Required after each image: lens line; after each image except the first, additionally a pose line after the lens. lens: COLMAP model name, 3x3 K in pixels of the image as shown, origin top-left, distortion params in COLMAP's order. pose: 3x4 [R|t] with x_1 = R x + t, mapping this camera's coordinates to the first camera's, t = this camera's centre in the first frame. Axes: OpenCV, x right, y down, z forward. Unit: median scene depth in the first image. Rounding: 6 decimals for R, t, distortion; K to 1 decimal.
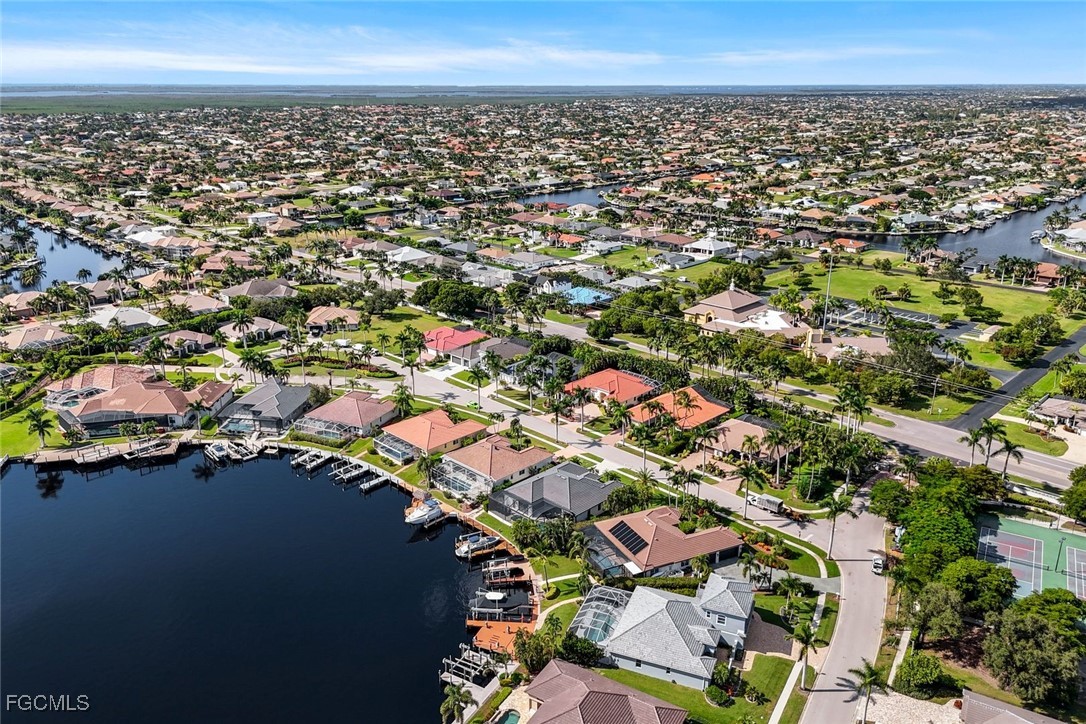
lens RADIAL K [[832.3, 0, 543.0], [0, 832.3, 362.0], [0, 0, 1]] dist [0.001667, 0.000544]
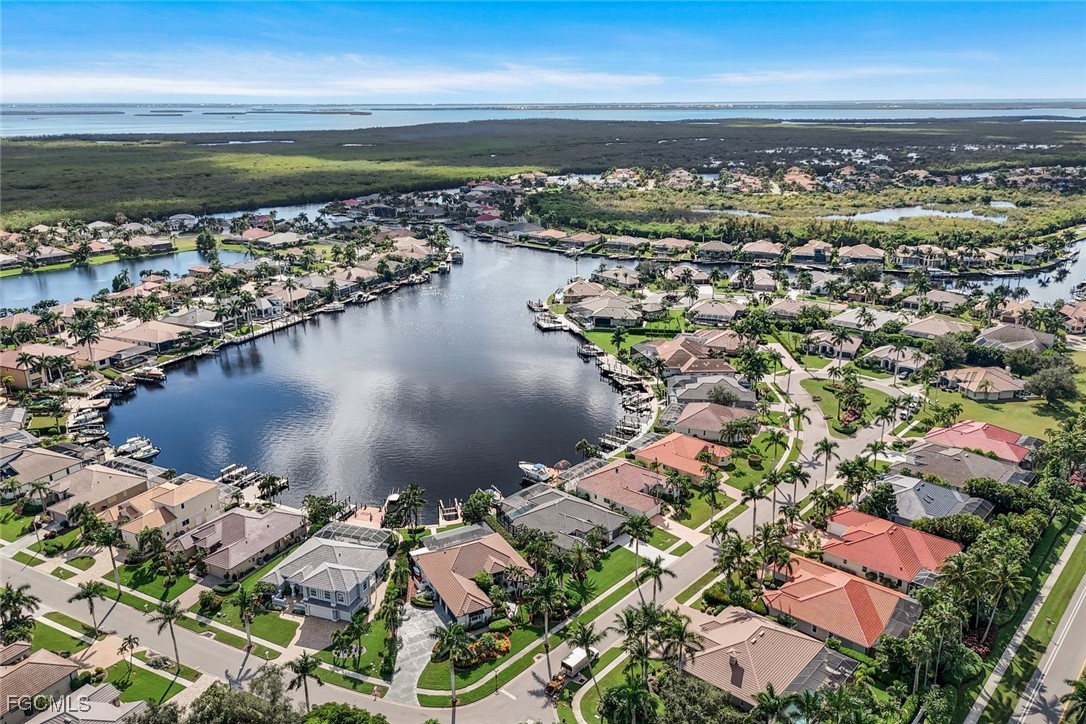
lens RADIAL K [[832.3, 0, 543.0], [0, 832.3, 362.0], [0, 0, 1]] dist [0.001667, 0.000544]
pose [[0.048557, 0.299786, -0.952770, 0.781978], [-0.314865, 0.909853, 0.270236, -0.235777], [0.947894, 0.286872, 0.138571, 0.671865]]
